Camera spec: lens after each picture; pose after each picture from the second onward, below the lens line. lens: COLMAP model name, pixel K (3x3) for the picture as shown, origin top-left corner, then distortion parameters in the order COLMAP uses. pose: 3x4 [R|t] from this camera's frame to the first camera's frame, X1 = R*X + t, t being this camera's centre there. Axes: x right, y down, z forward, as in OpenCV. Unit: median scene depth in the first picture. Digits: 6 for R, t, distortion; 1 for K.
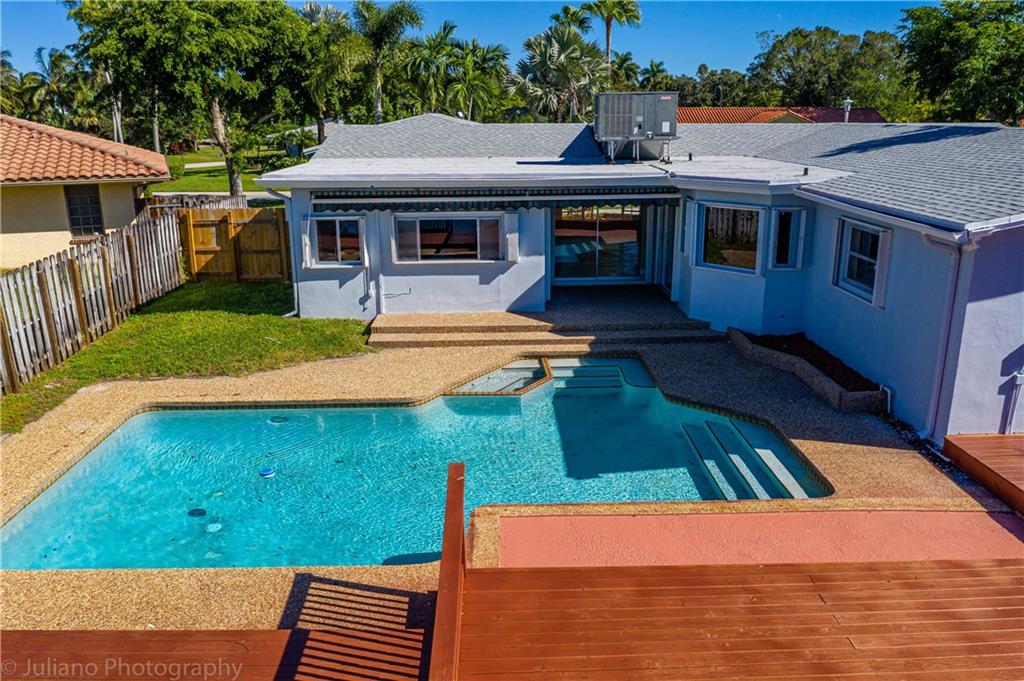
lens RADIAL K [[802.4, 0, 512.0], [0, 802.4, 340.5], [0, 0, 1]] dist [-0.037983, 0.008013]
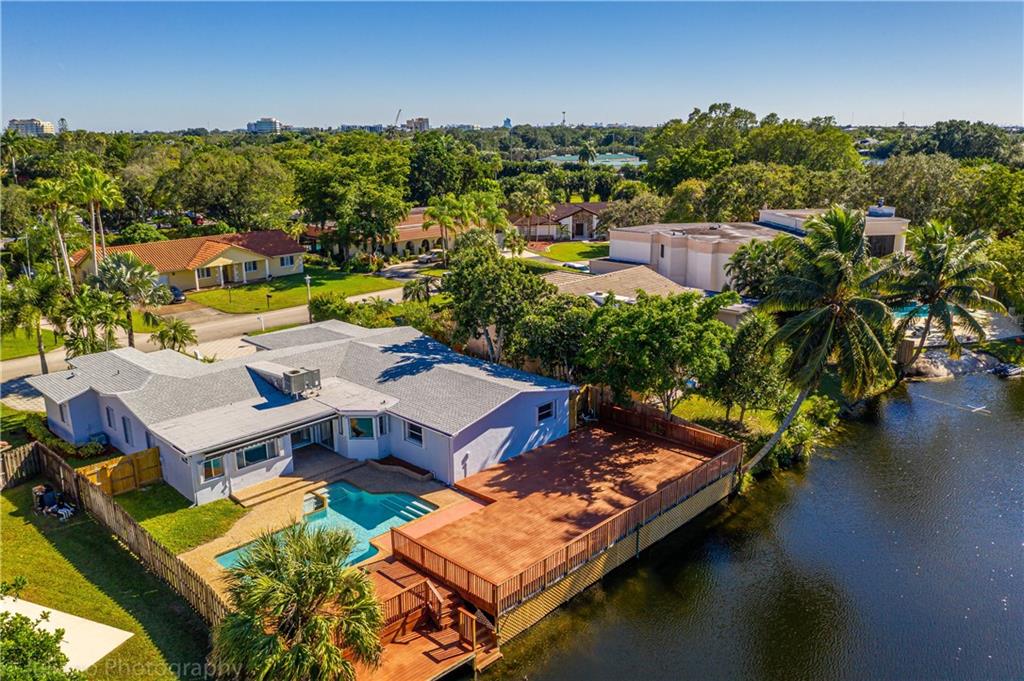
lens RADIAL K [[802.4, 0, 512.0], [0, 802.4, 340.5], [0, 0, 1]] dist [-0.037983, 0.008013]
pose [[0.713277, -0.181577, 0.676953, -1.126101], [0.193100, 0.979389, 0.059237, -0.469712], [-0.673756, 0.088468, 0.733639, -1.343055]]
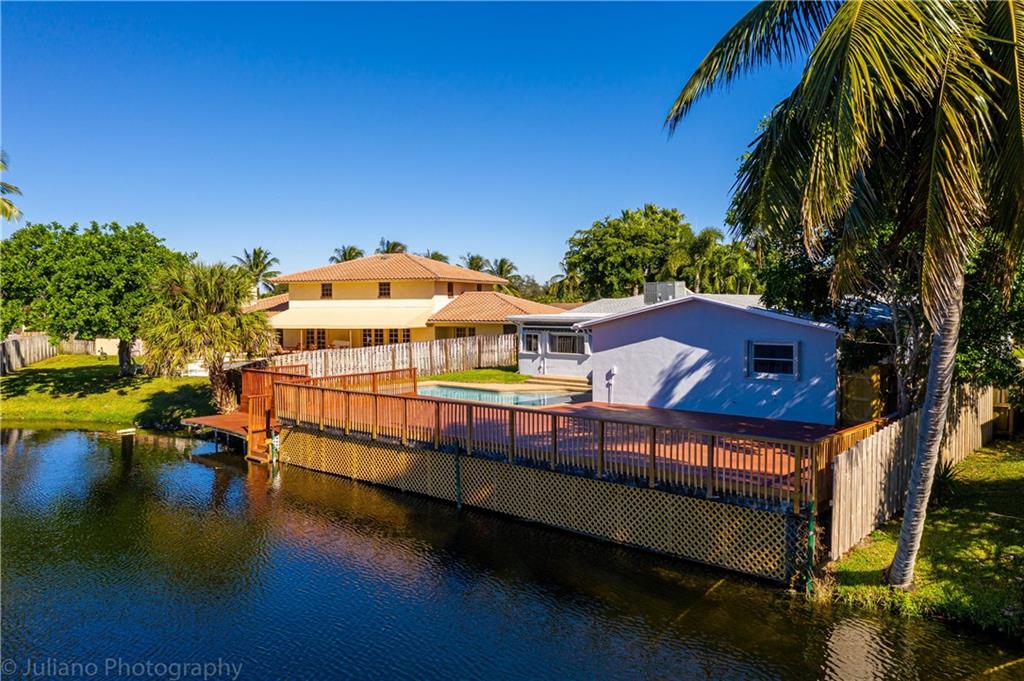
lens RADIAL K [[802.4, 0, 512.0], [0, 802.4, 340.5], [0, 0, 1]] dist [-0.037983, 0.008013]
pose [[0.710942, 0.036361, -0.702310, 1.500767], [-0.191481, 0.970940, -0.143566, 0.238864], [0.676681, 0.236546, 0.697244, -0.772436]]
